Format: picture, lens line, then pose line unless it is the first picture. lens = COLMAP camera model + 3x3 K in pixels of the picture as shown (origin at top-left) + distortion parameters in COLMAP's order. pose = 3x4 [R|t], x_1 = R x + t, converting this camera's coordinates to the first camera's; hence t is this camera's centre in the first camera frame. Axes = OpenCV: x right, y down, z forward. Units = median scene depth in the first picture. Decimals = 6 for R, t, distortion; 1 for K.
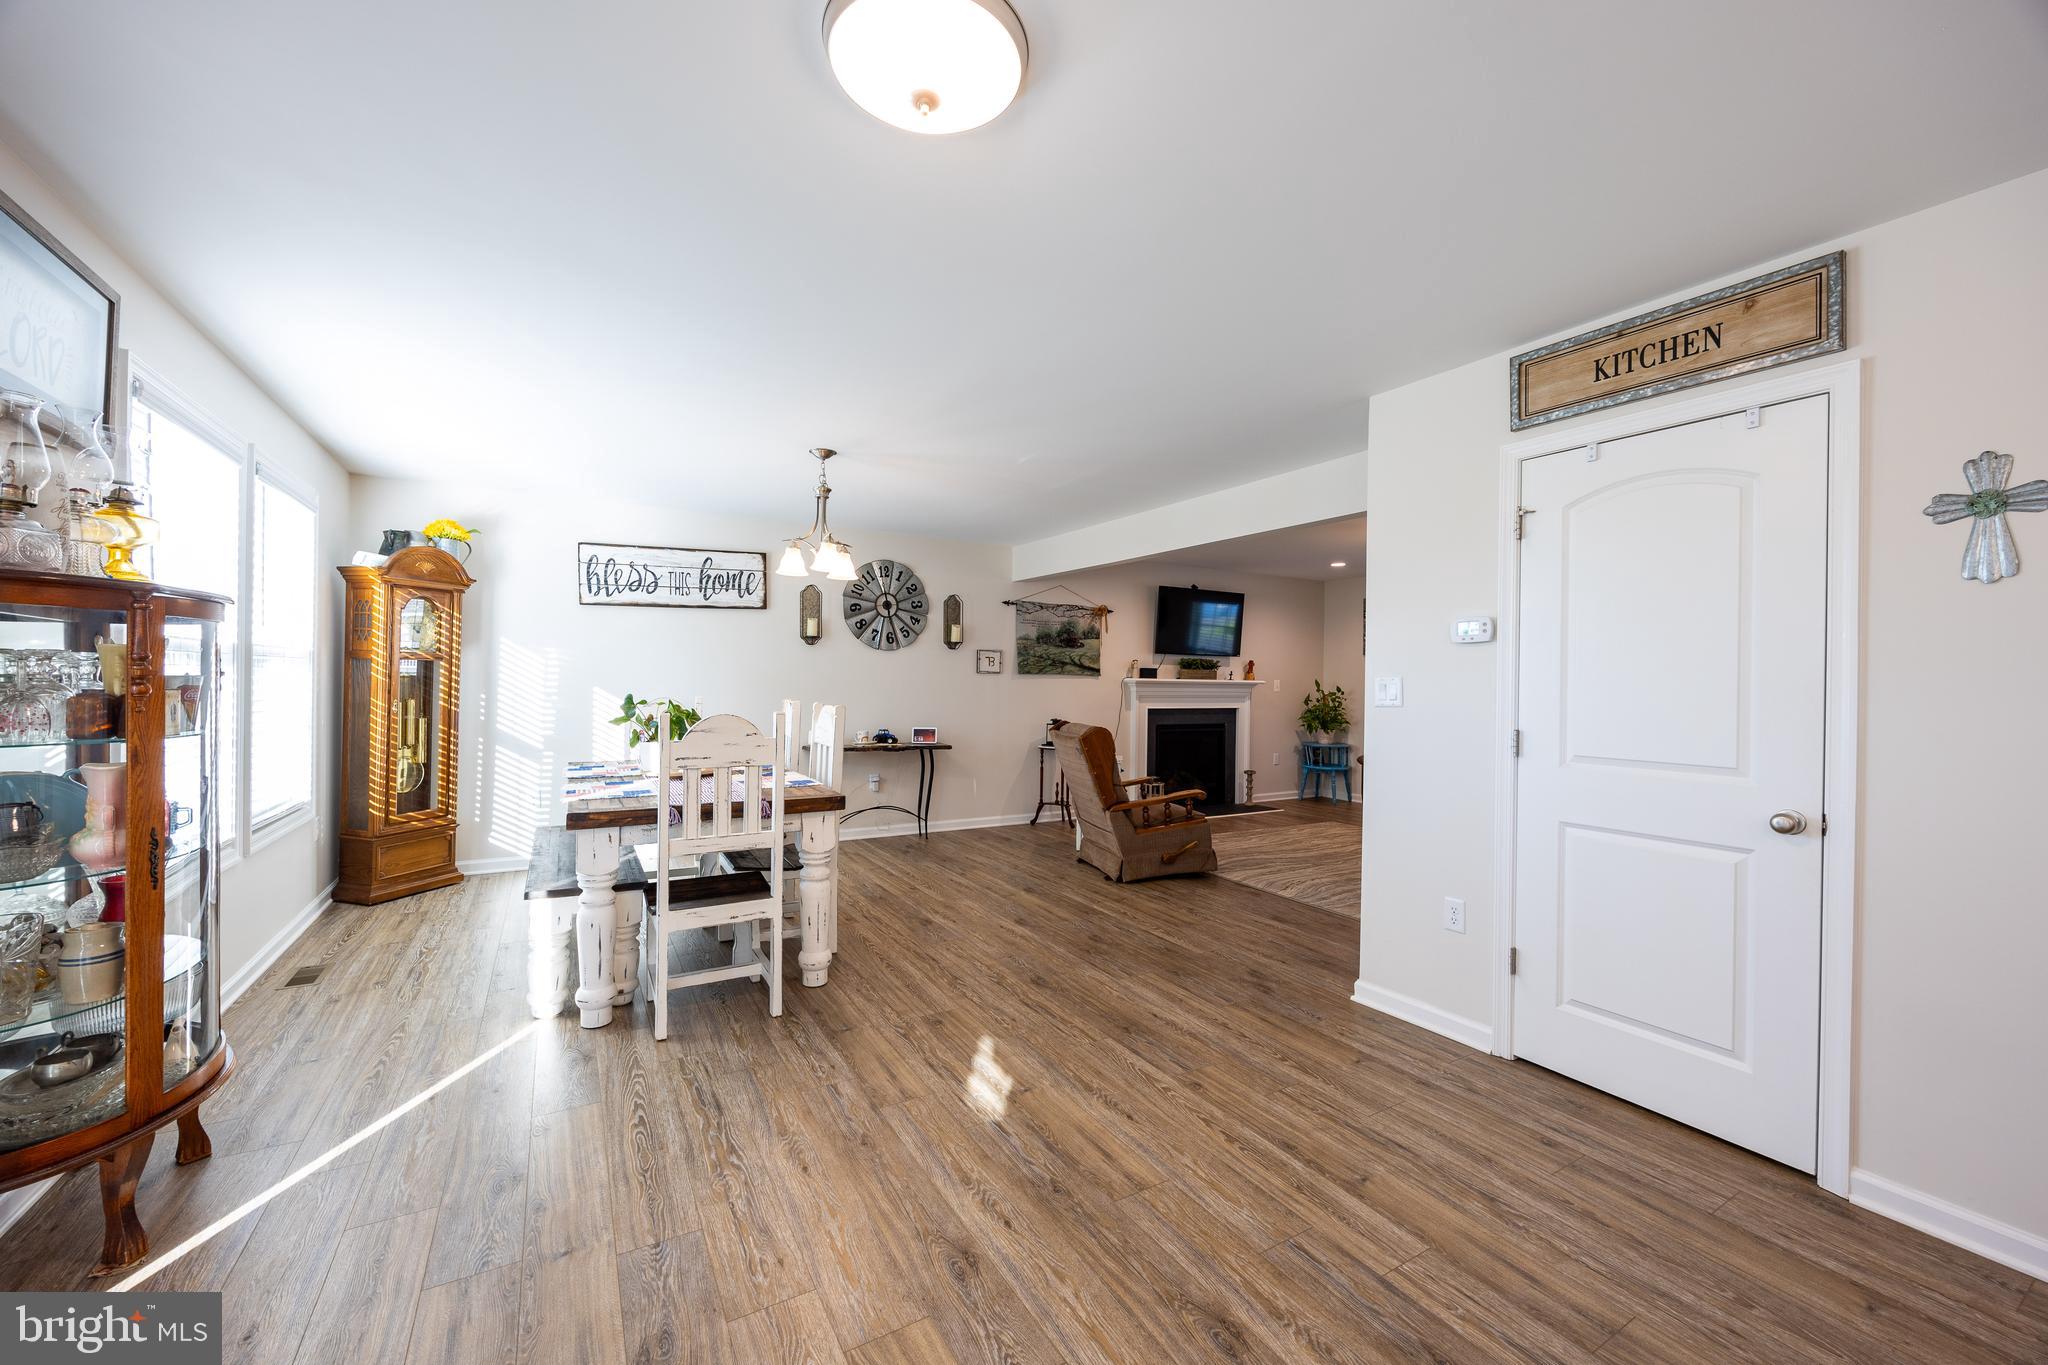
lens RADIAL K [[792.9, 0, 1024.0], [0, 792.9, 682.5], [0, 0, 1]] dist [-0.002914, 0.000243]
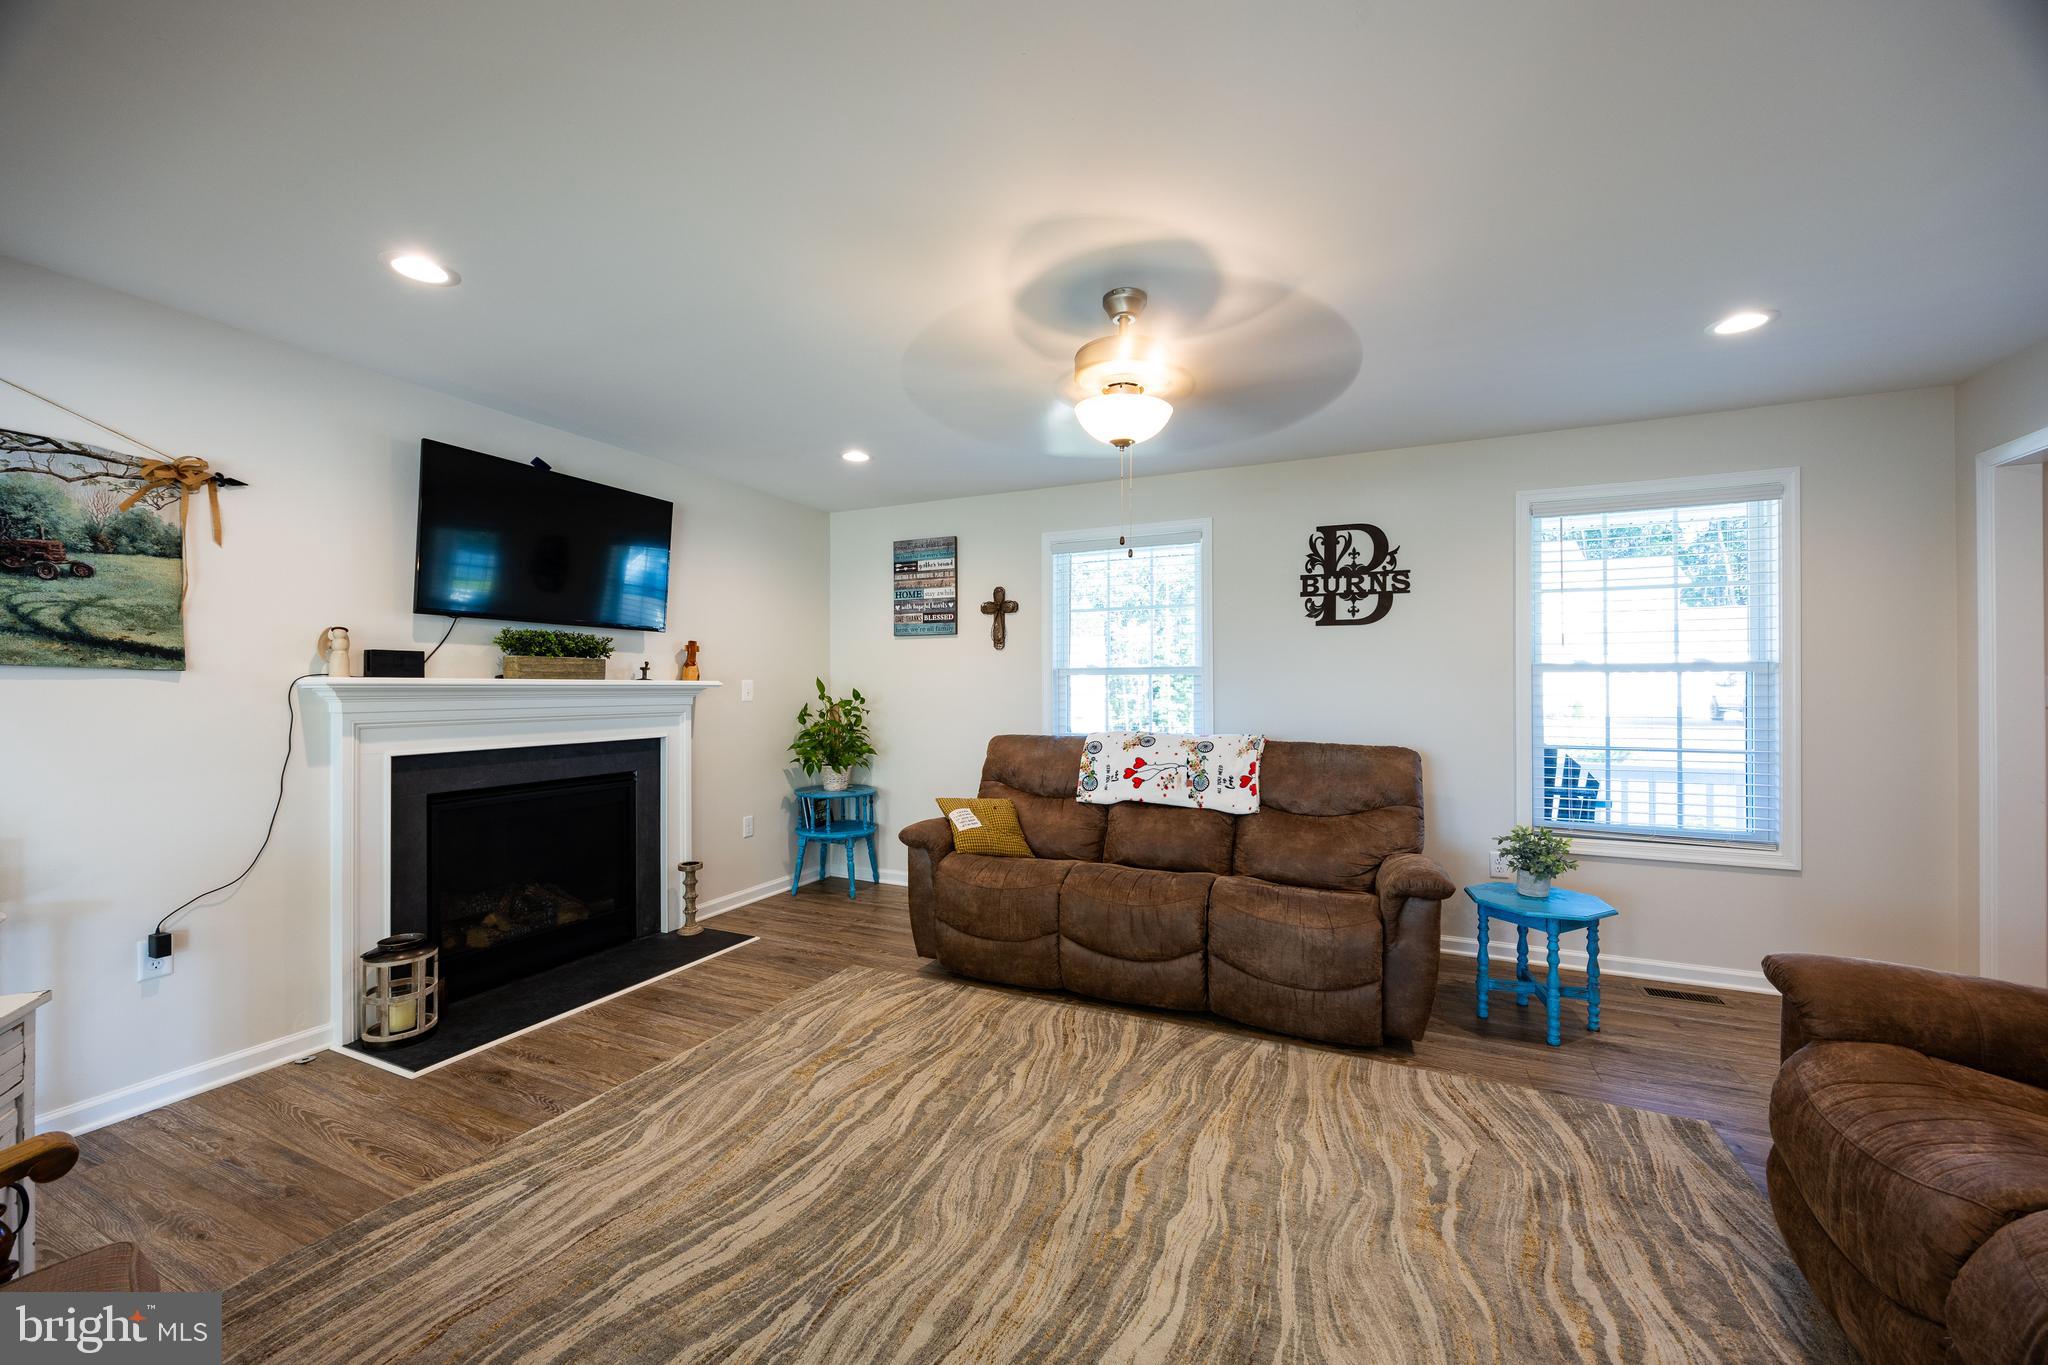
lens RADIAL K [[772.9, 0, 1017.5], [0, 772.9, 682.1], [0, 0, 1]] dist [-0.002071, 0.000067]
pose [[0.823804, -0.011497, 0.566759, 0.276175], [0.014259, 0.999898, -0.000443, 0.002260], [-0.566696, 0.008446, 0.823884, 0.741455]]
